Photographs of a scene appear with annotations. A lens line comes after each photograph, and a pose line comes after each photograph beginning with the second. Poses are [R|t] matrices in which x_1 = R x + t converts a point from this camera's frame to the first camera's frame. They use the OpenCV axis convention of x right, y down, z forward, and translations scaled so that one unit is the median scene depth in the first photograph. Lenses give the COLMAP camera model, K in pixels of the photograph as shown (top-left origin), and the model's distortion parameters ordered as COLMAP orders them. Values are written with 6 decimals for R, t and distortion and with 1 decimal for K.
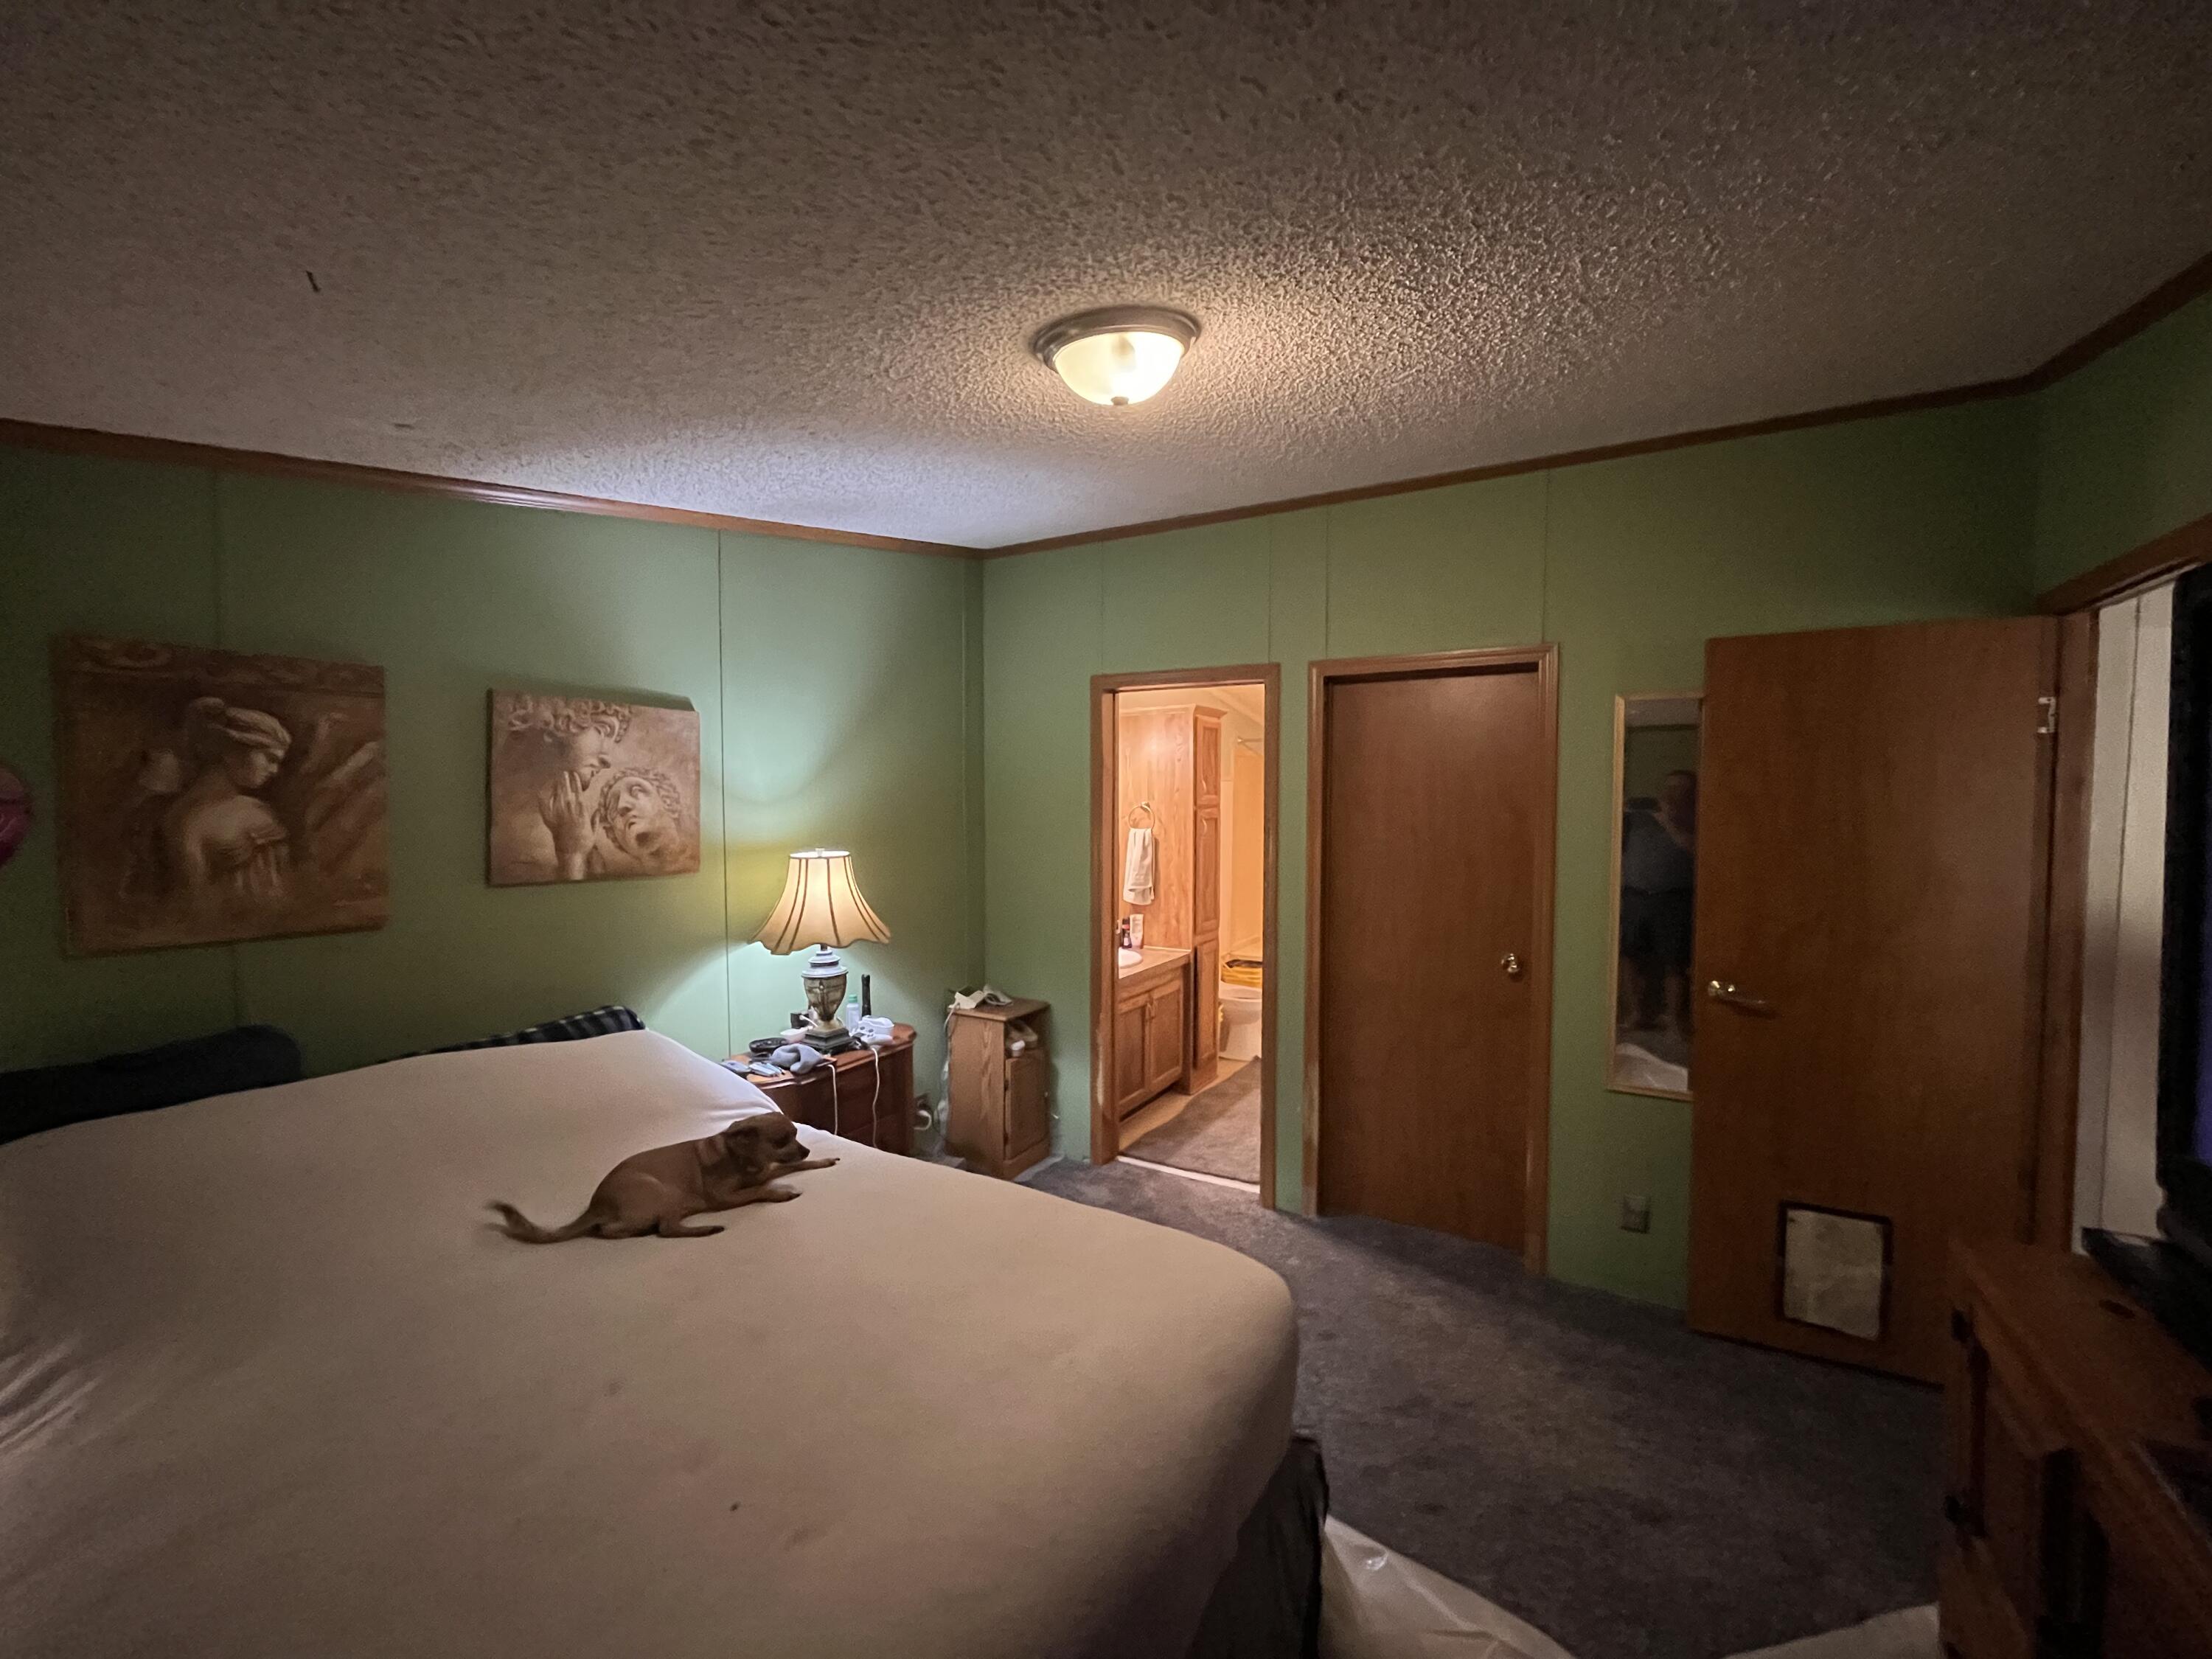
lens RADIAL K [[898.2, 0, 1102.5], [0, 898.2, 832.9], [0, 0, 1]] dist [-0.003980, -0.000698]
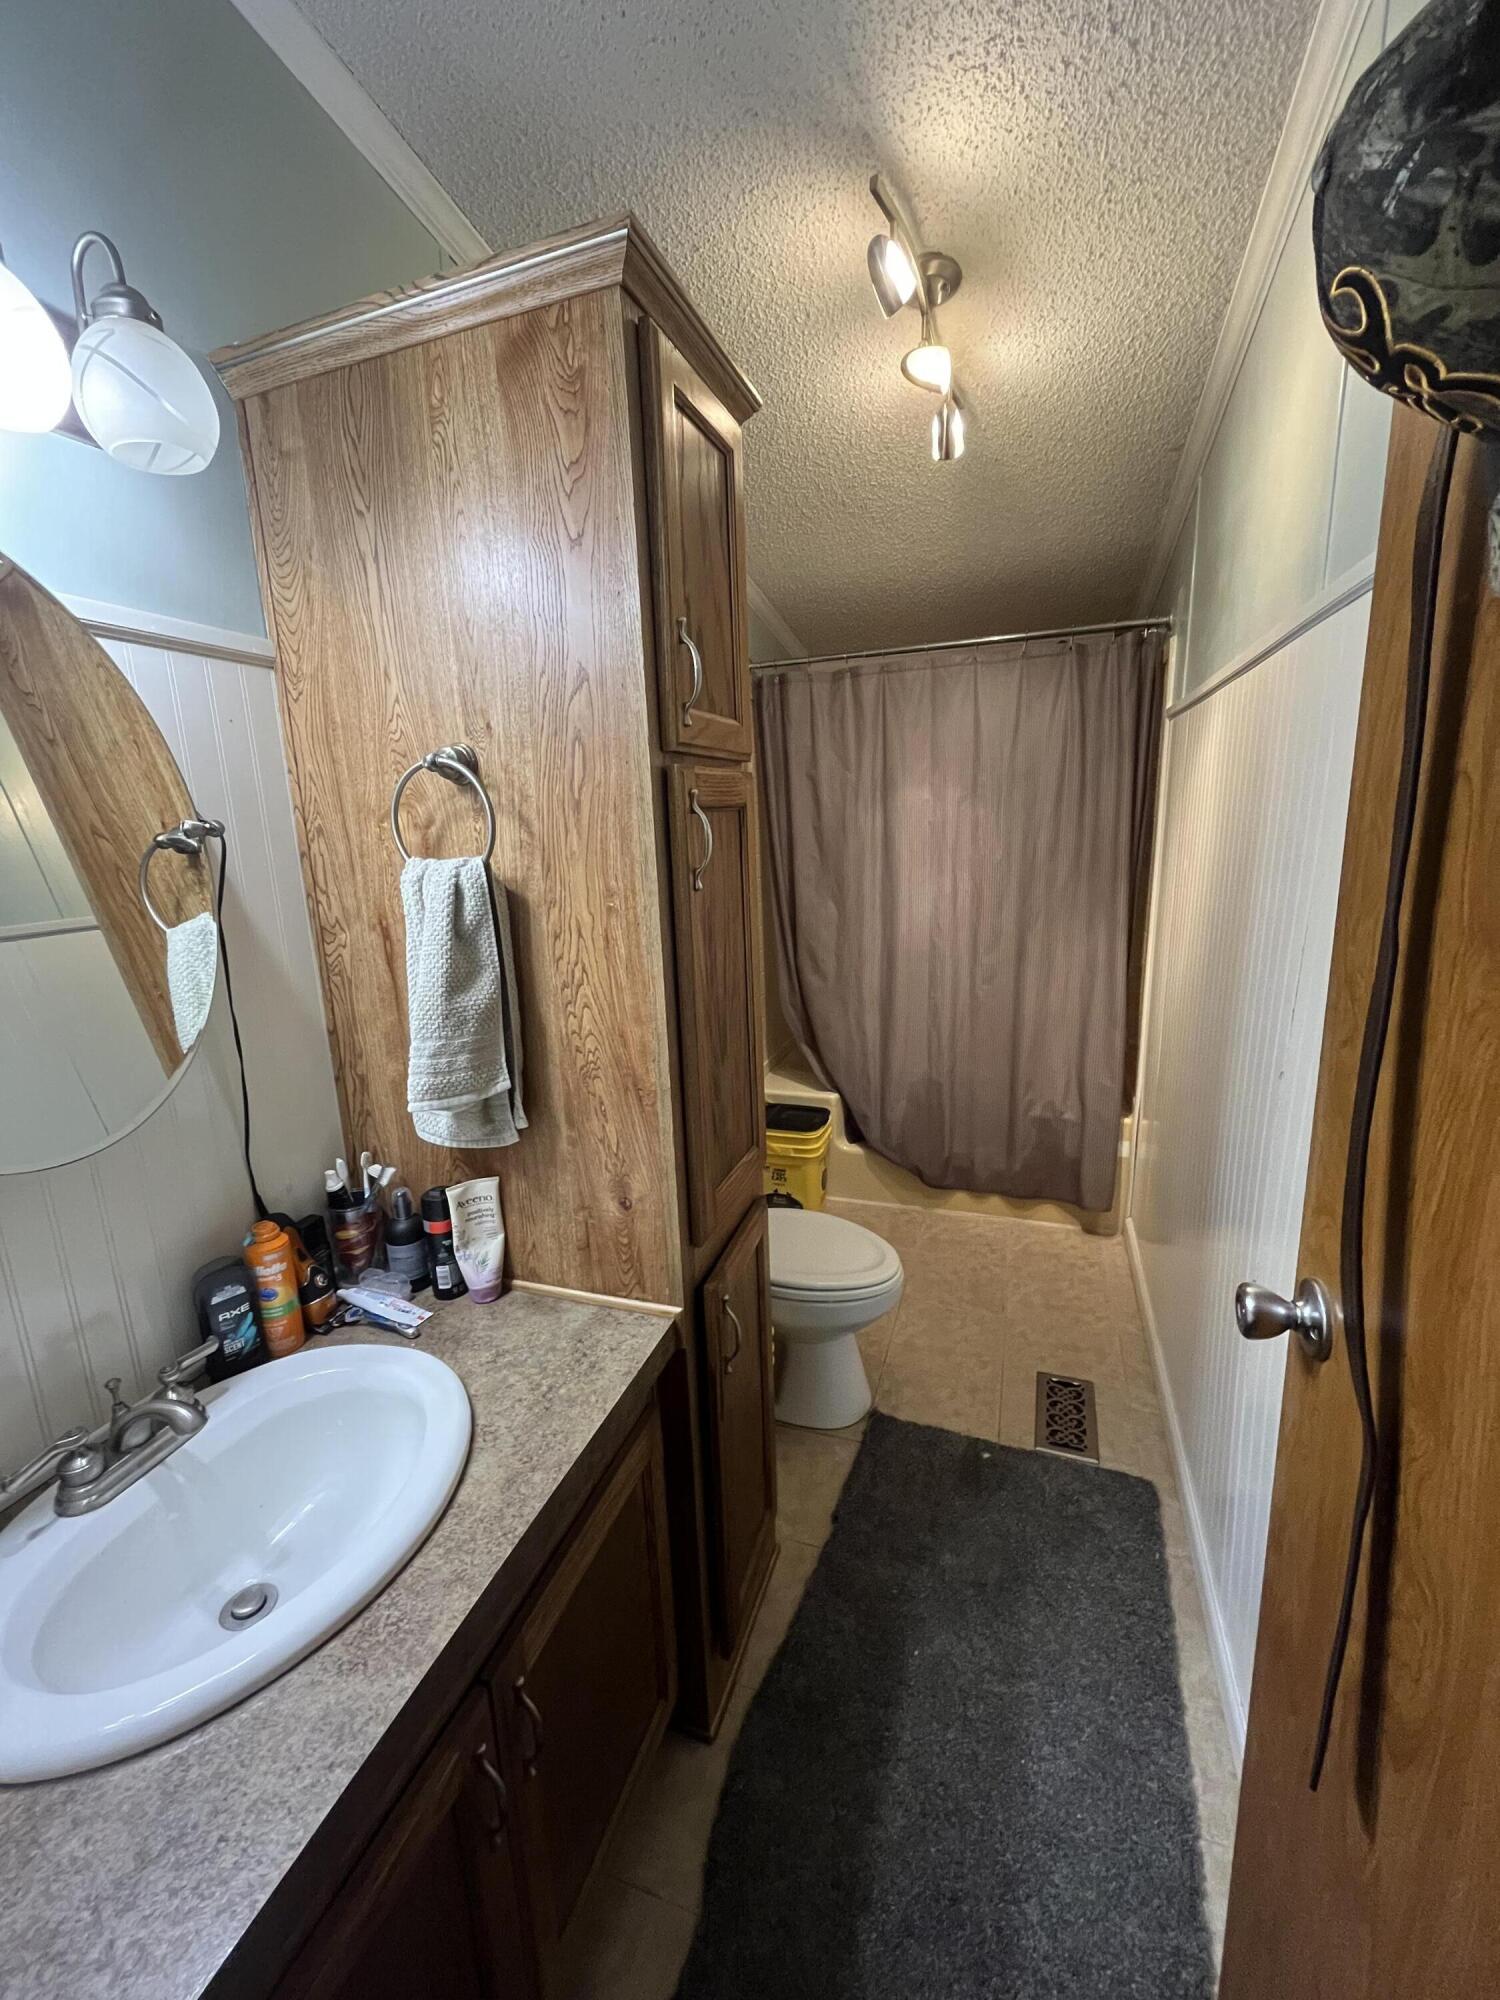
lens RADIAL K [[812.1, 0, 744.5], [0, 812.1, 1000.8], [0, 0, 1]] dist [-0.003980, -0.000698]
pose [[0.985584, -0.076199, 0.151057, 0.086622], [0.047830, 0.981904, 0.183241, -0.003298], [-0.162286, -0.173375, 0.971393, 0.767925]]
